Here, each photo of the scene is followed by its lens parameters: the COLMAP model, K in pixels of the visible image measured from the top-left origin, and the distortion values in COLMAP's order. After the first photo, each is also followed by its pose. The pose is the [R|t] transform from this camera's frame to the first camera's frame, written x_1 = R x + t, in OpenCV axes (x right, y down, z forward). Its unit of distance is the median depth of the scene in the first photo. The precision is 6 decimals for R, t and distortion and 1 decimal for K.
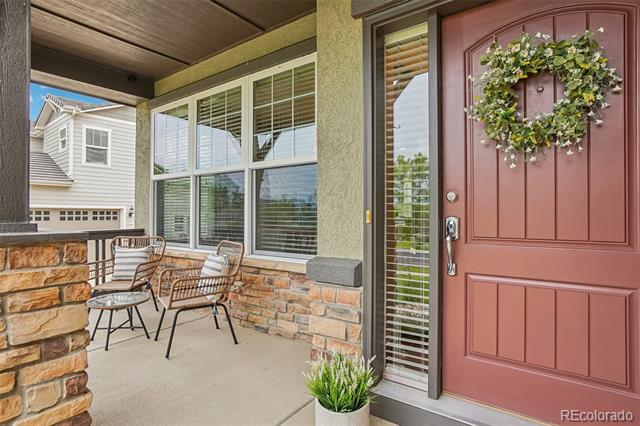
lens RADIAL K [[335.1, 0, 320.5], [0, 335.1, 209.0], [0, 0, 1]] dist [0.002325, 0.000550]
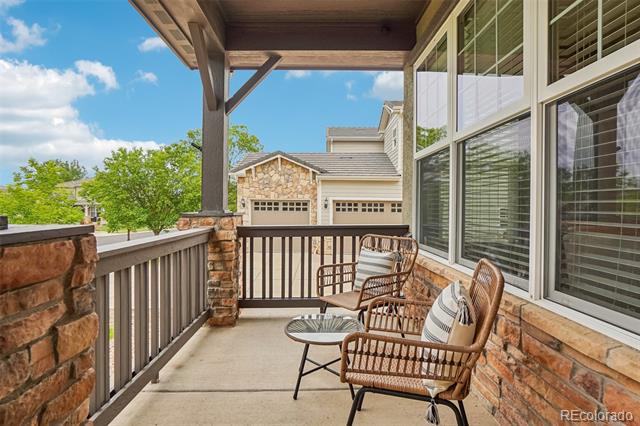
lens RADIAL K [[349.7, 0, 320.9], [0, 349.7, 204.8], [0, 0, 1]] dist [-0.061360, 0.035195]
pose [[0.604375, 0.004012, -0.796690, -0.025990], [0.001439, 0.999980, 0.006127, 0.009565], [0.796699, -0.004850, 0.604357, 0.471296]]
